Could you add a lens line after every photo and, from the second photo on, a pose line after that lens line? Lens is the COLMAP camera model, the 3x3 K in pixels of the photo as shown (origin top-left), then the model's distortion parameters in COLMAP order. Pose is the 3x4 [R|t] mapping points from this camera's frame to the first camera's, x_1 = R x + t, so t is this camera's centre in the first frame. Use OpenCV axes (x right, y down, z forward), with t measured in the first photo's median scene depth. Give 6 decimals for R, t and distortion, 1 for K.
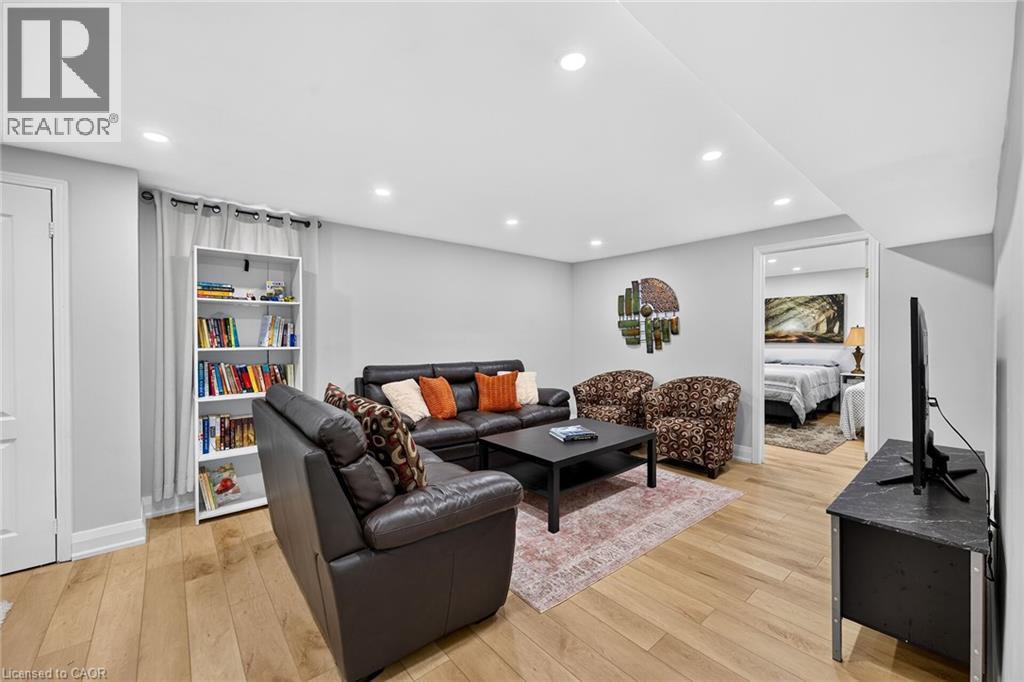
lens RADIAL K [[404.8, 0, 512.6], [0, 404.8, 337.3], [0, 0, 1]] dist [-0.000950, -0.000236]
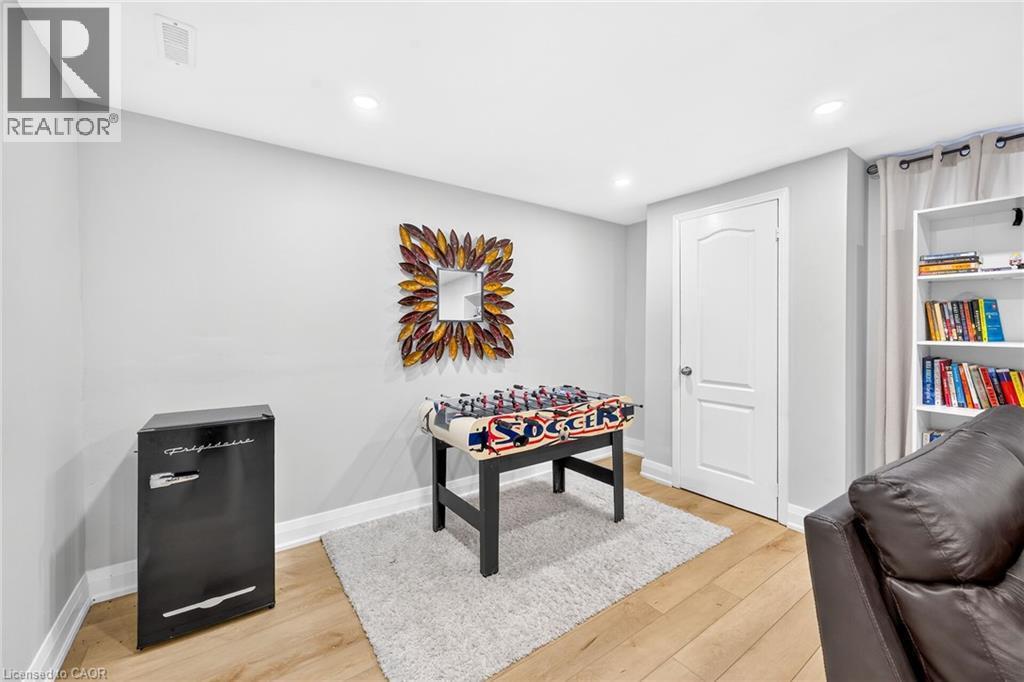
lens RADIAL K [[404.8, 0, 511.9], [0, 404.8, 327.8], [0, 0, 1]] dist [-0.000950, -0.000236]
pose [[-0.092309, 0.006578, -0.995709, 0.068925], [-0.002620, 0.999973, 0.006849, -0.001540], [0.995727, 0.003241, -0.092289, 0.274227]]
